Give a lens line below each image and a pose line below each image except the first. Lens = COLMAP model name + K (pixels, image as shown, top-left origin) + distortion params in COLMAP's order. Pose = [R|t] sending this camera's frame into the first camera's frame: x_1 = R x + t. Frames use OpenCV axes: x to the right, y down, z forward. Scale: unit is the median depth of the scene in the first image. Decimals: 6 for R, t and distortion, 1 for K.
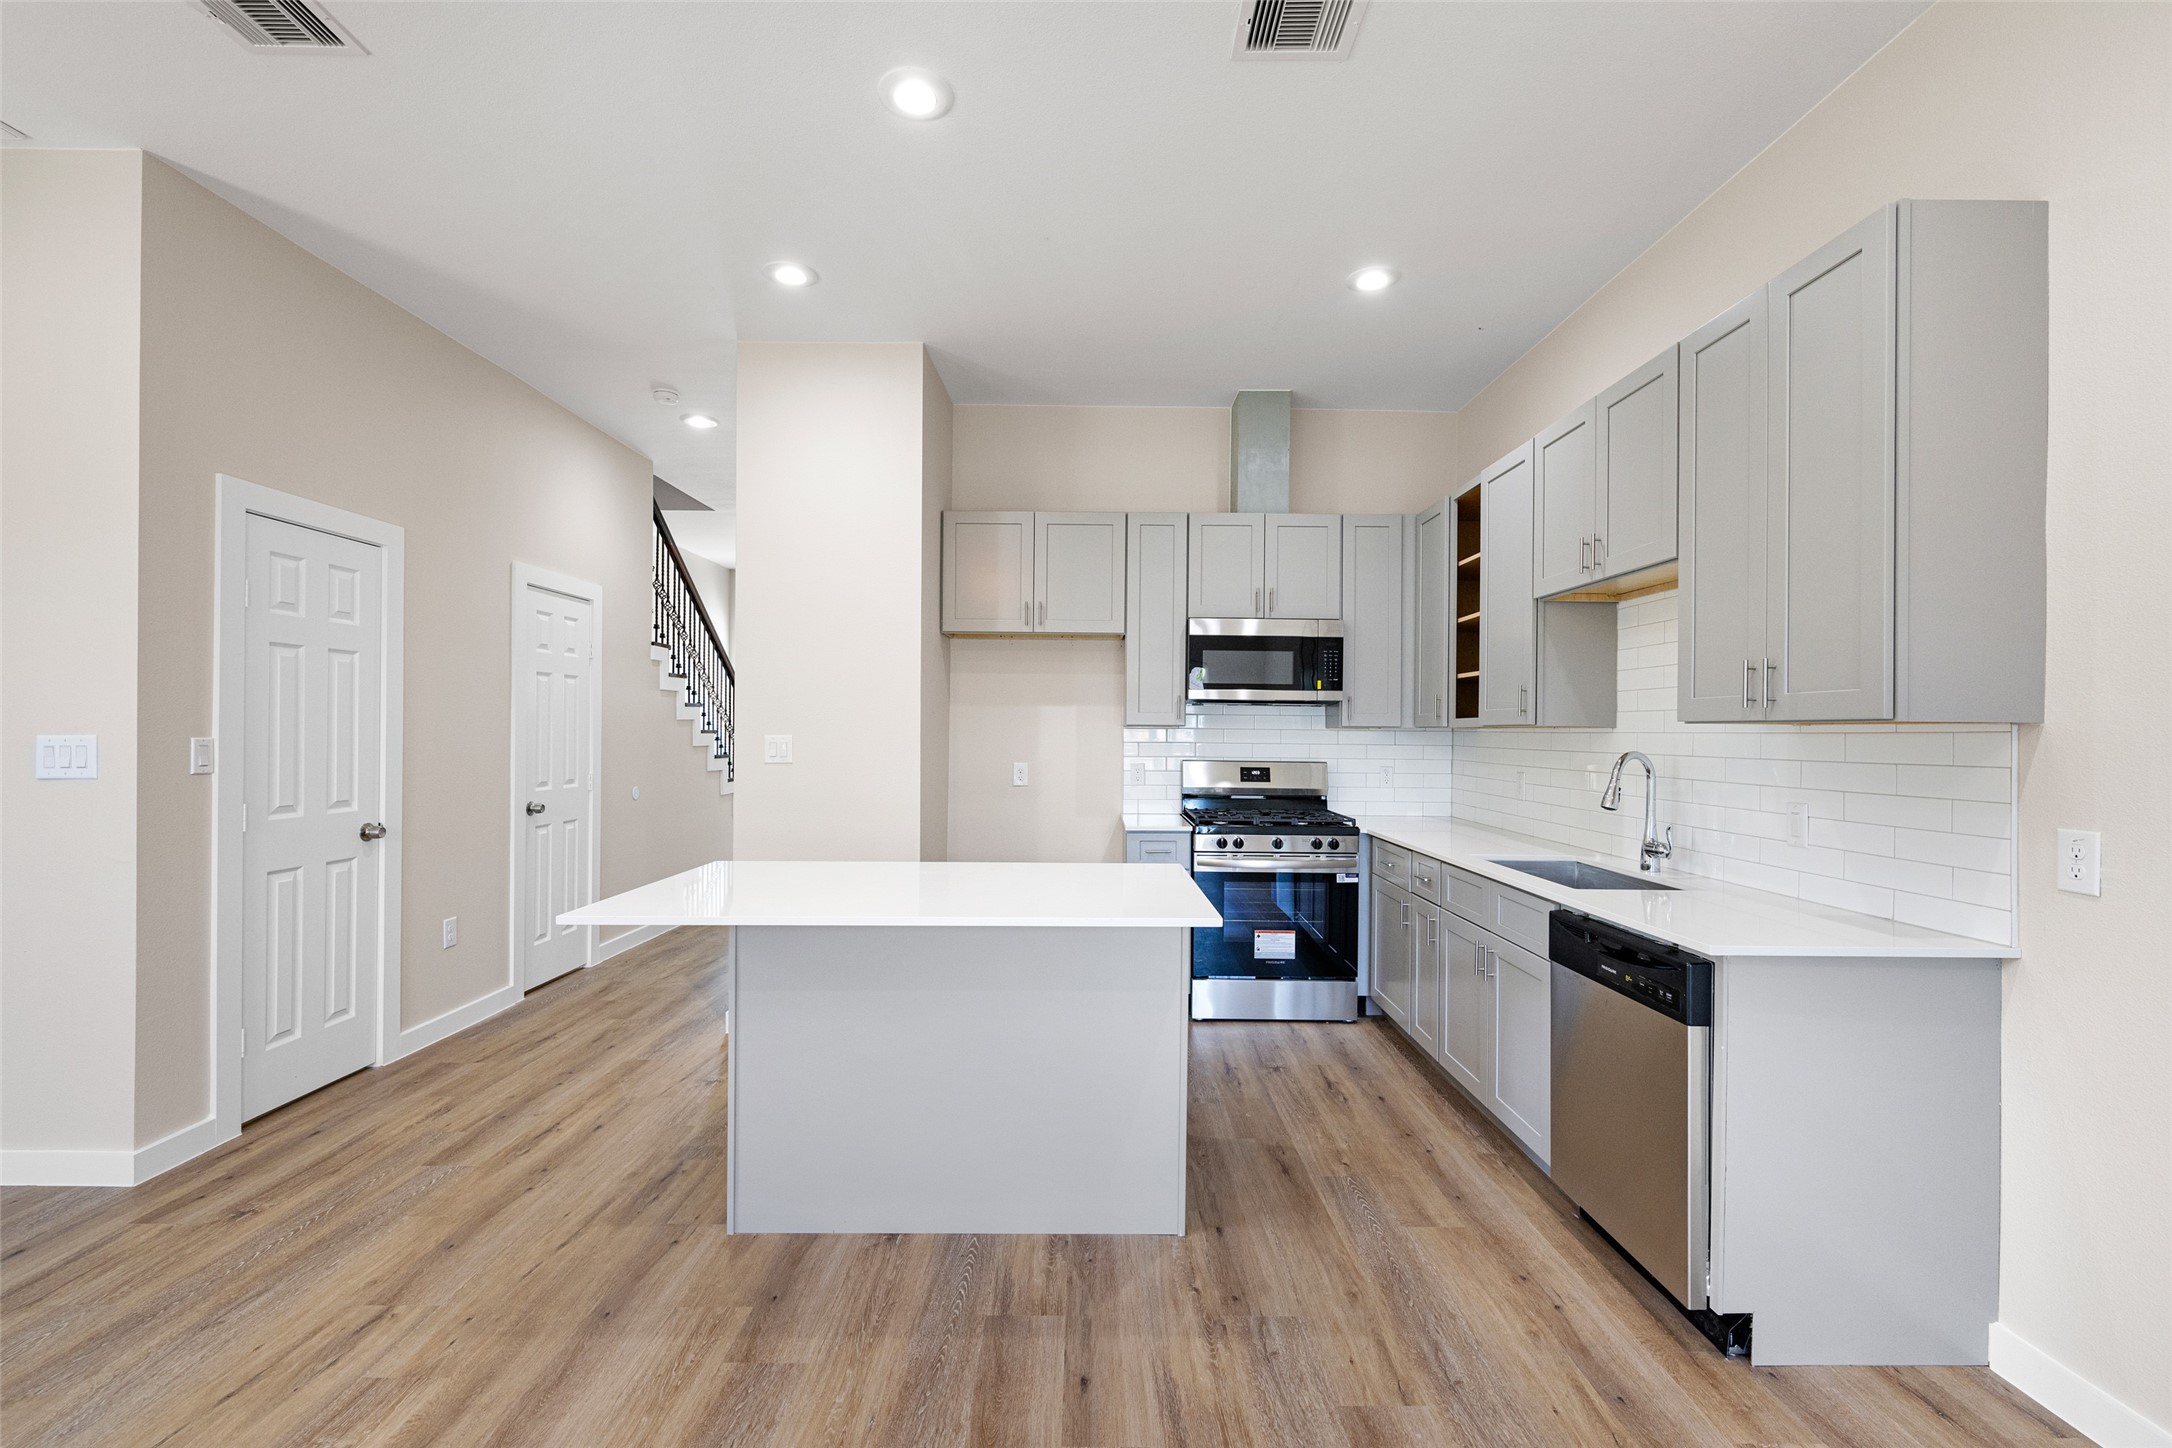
lens RADIAL K [[922.4, 0, 1085.3], [0, 922.4, 732.4], [0, 0, 1]] dist [0.002650, -0.000139]
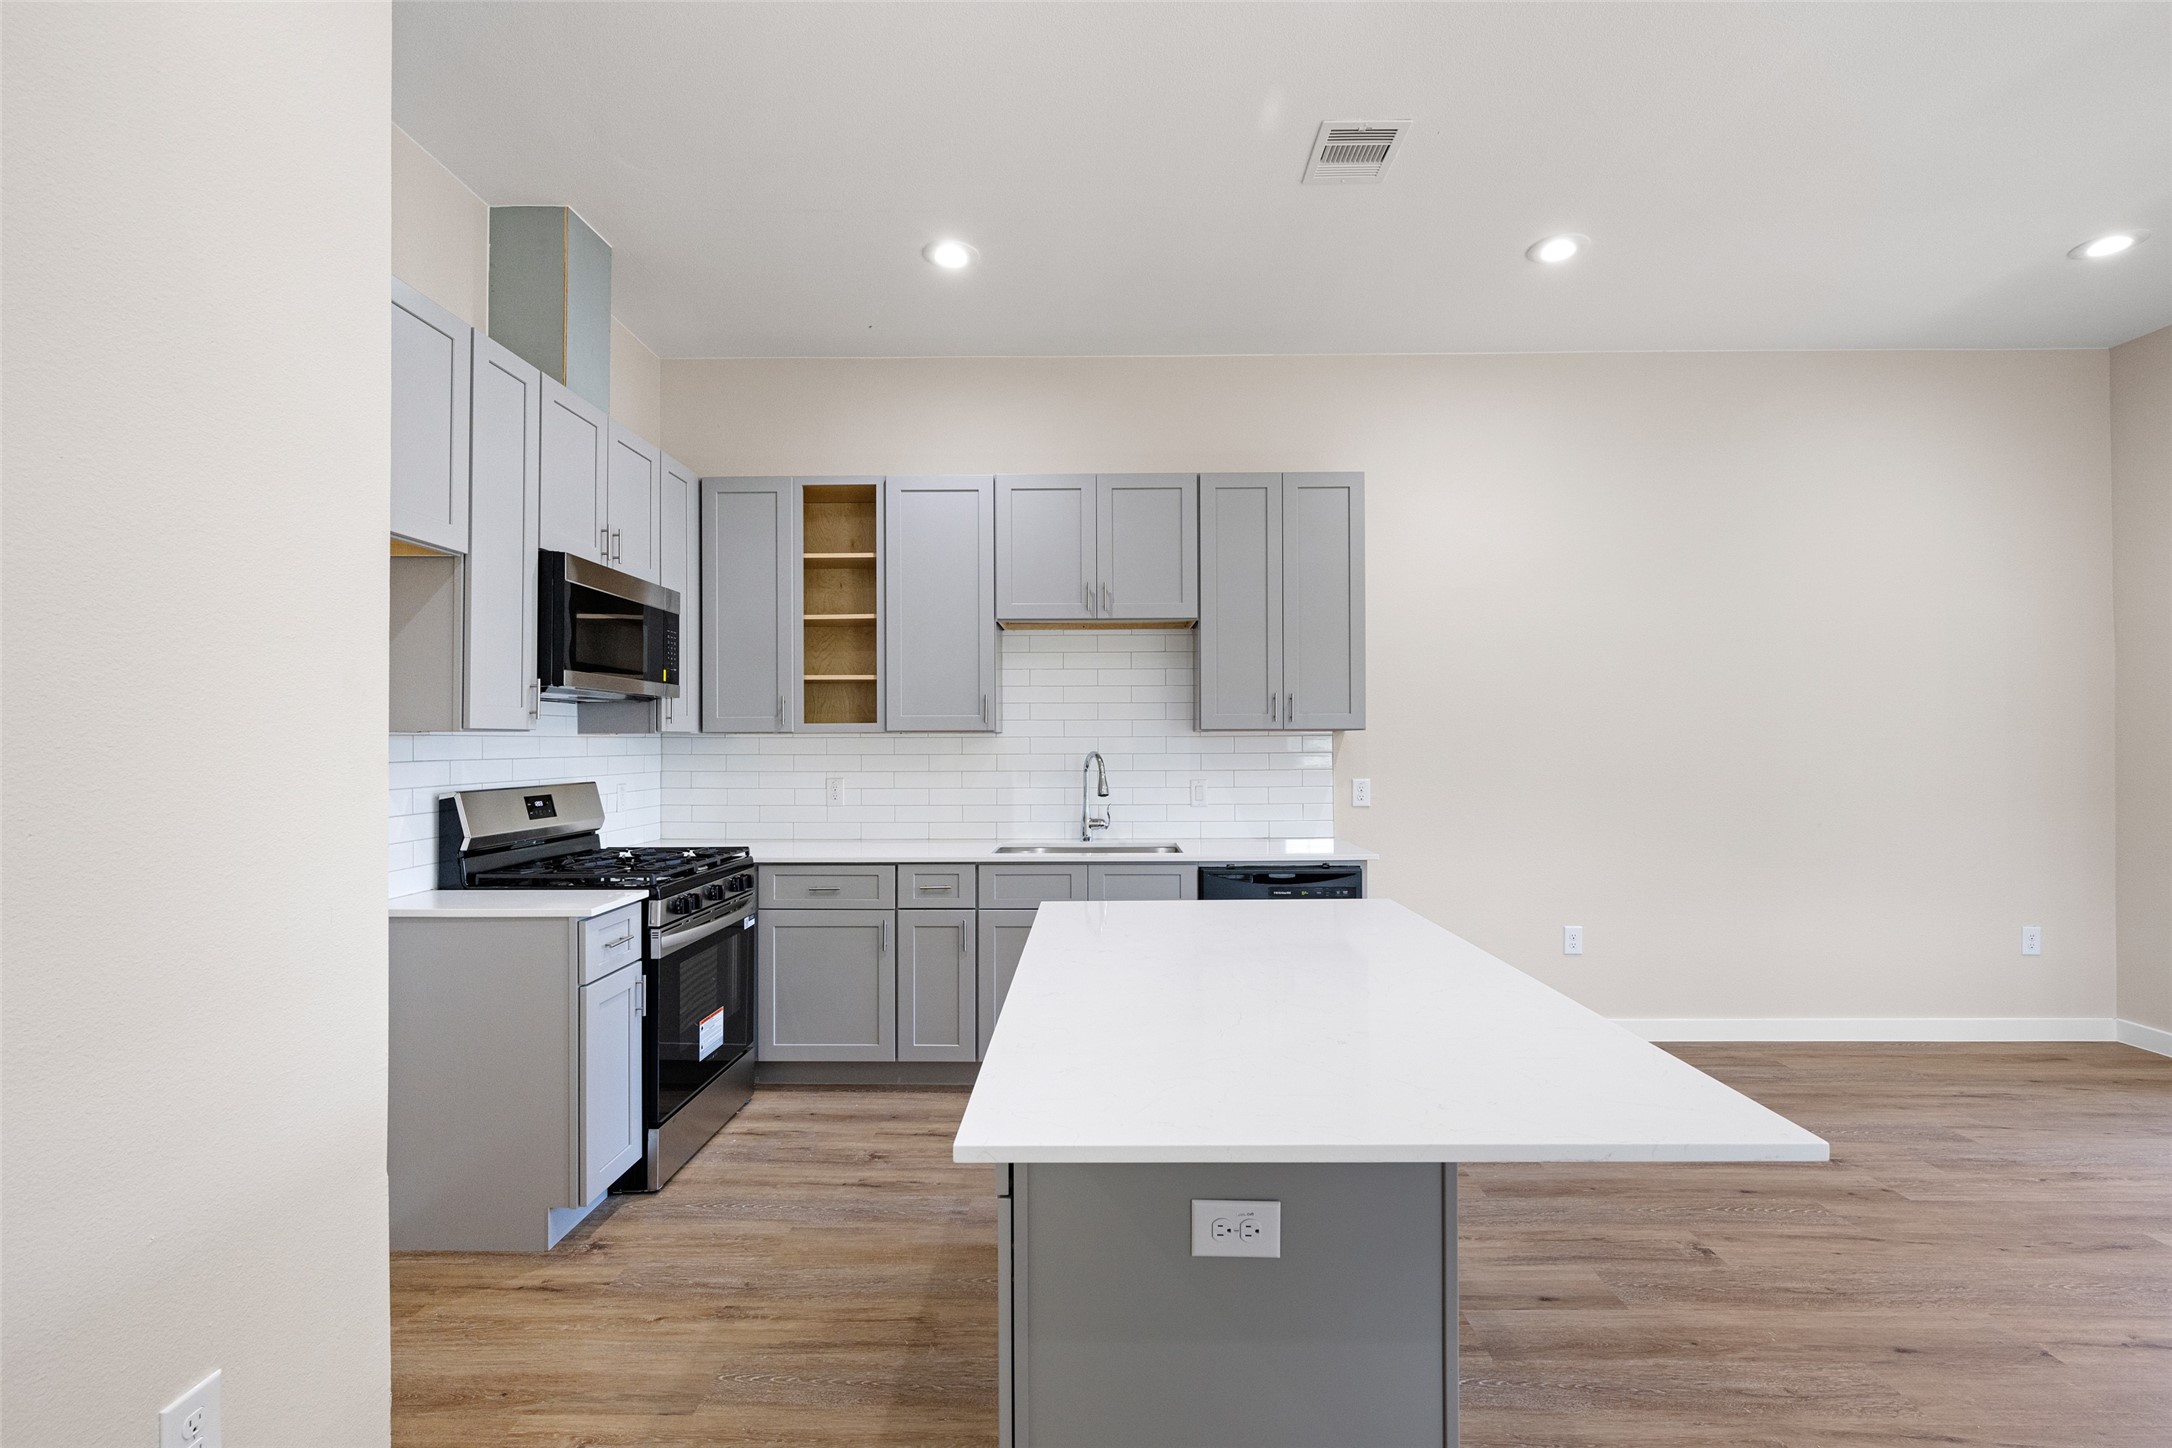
lens RADIAL K [[944.8, 0, 1092.7], [0, 944.8, 732.5], [0, 0, 1]] dist [-0.002381, -0.000248]
pose [[0.021230, 0.002360, 0.999772, -0.746306], [0.006992, 0.999972, -0.002509, -0.002463], [-0.999750, 0.007044, 0.021213, 0.962338]]
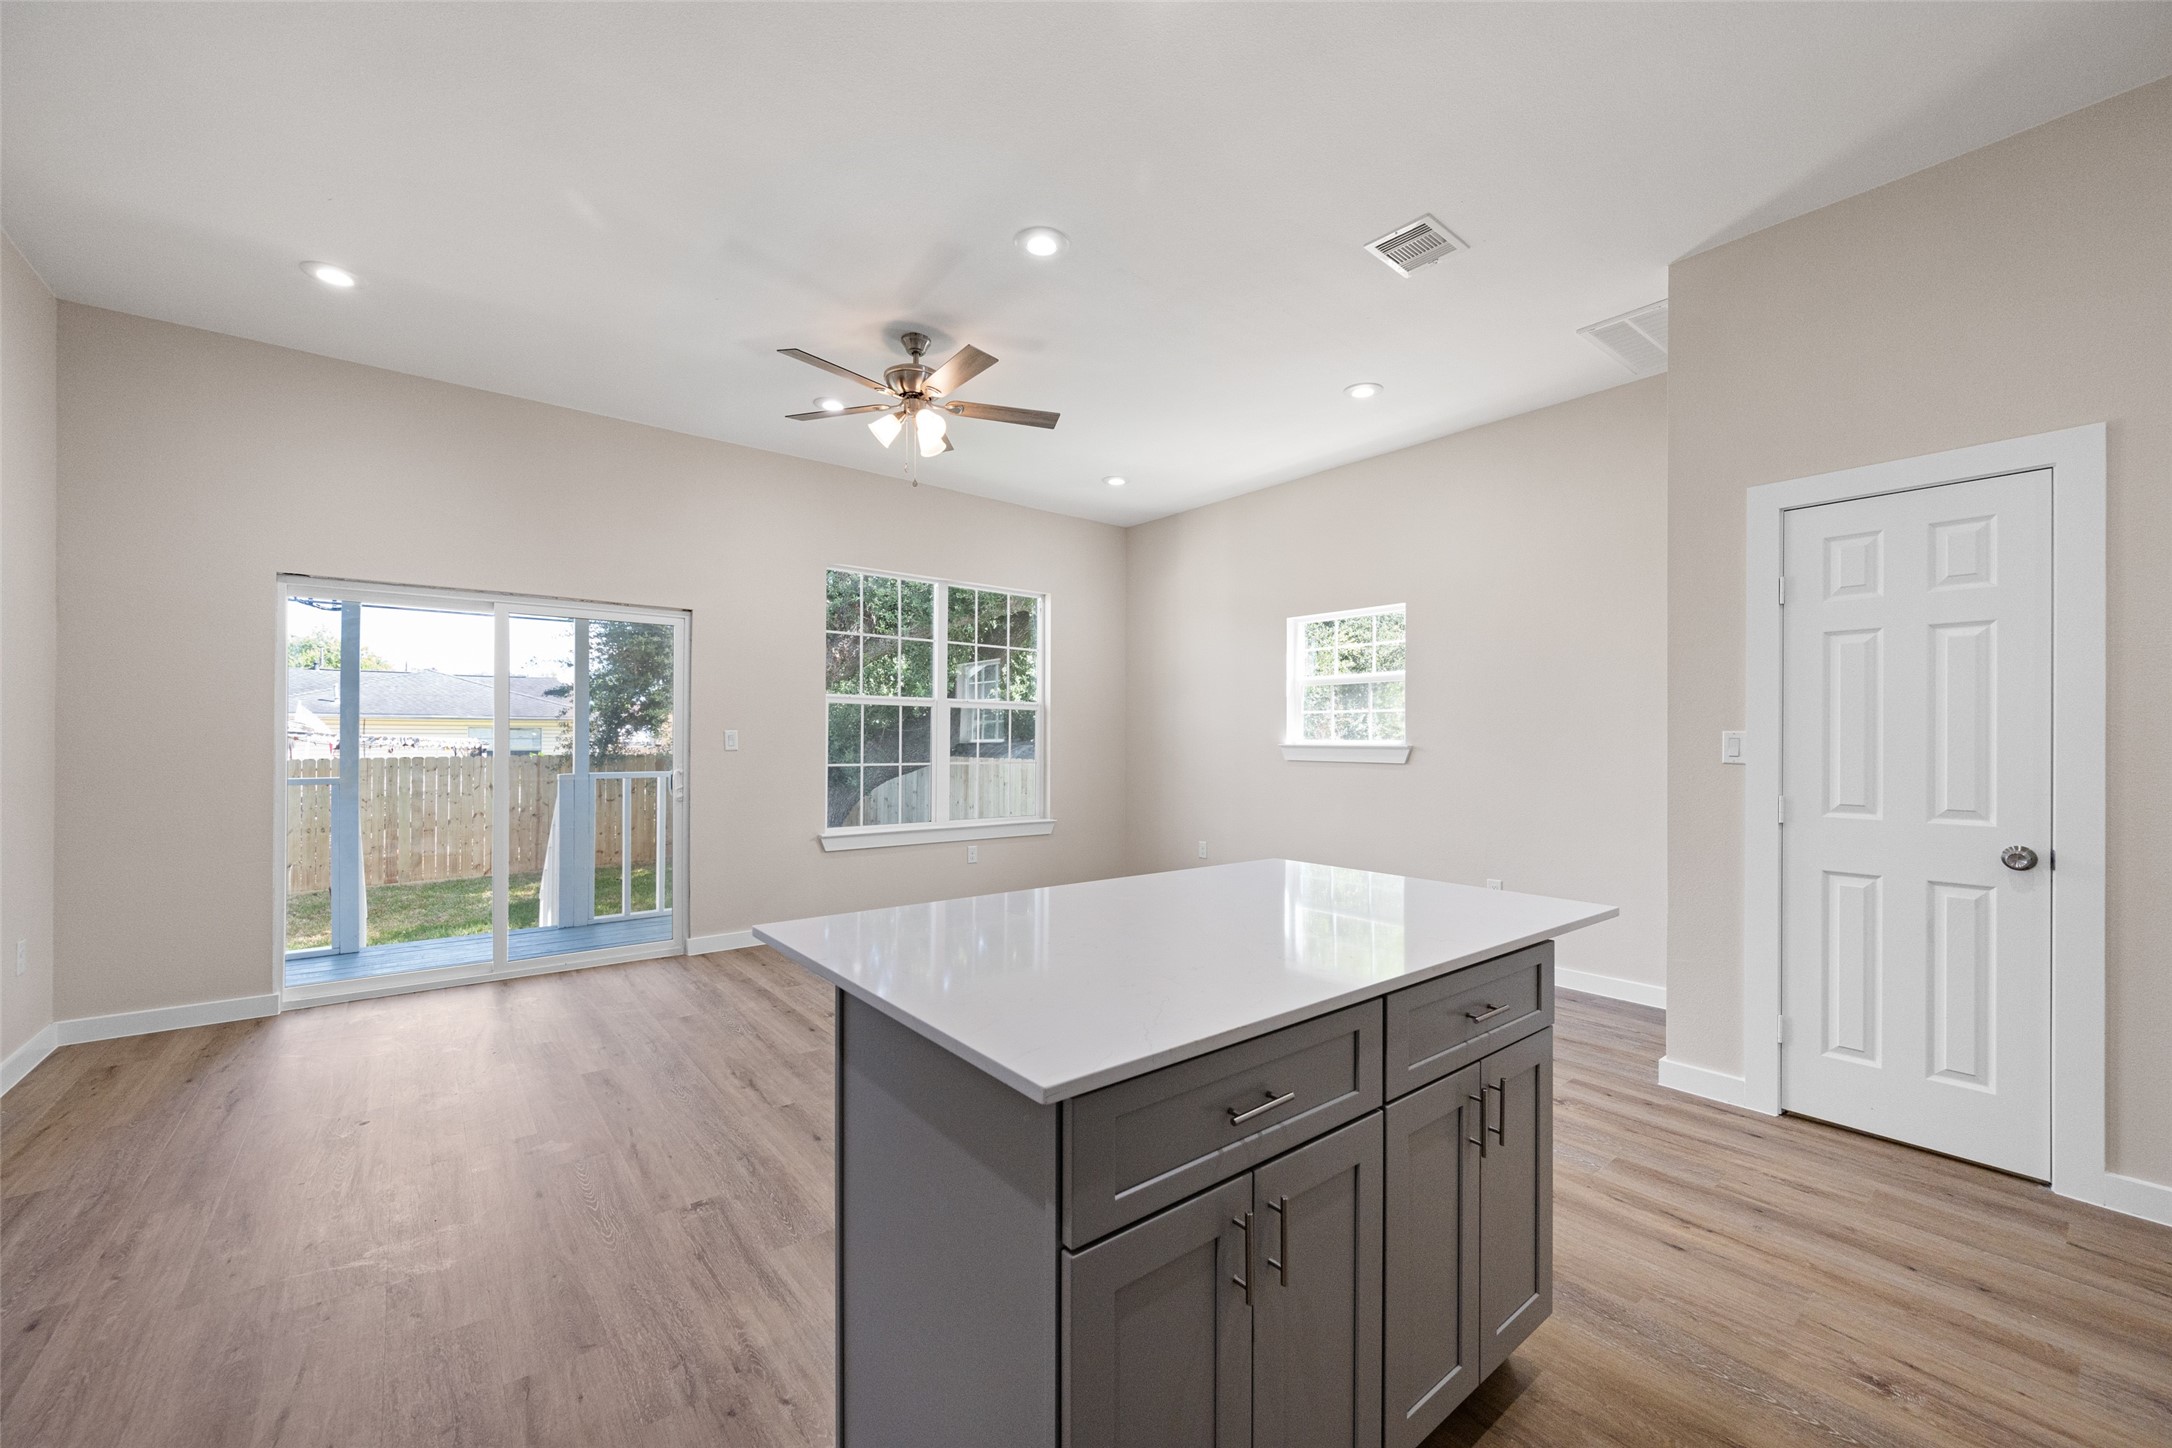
lens RADIAL K [[851.9, 0, 1101.2], [0, 851.9, 727.8], [0, 0, 1]] dist [-0.004365, -0.000297]
pose [[-0.770919, -0.019505, -0.636635, 0.282249], [-0.012250, 0.999800, -0.015799, 0.026286], [0.636816, -0.004381, -0.771004, 1.270467]]
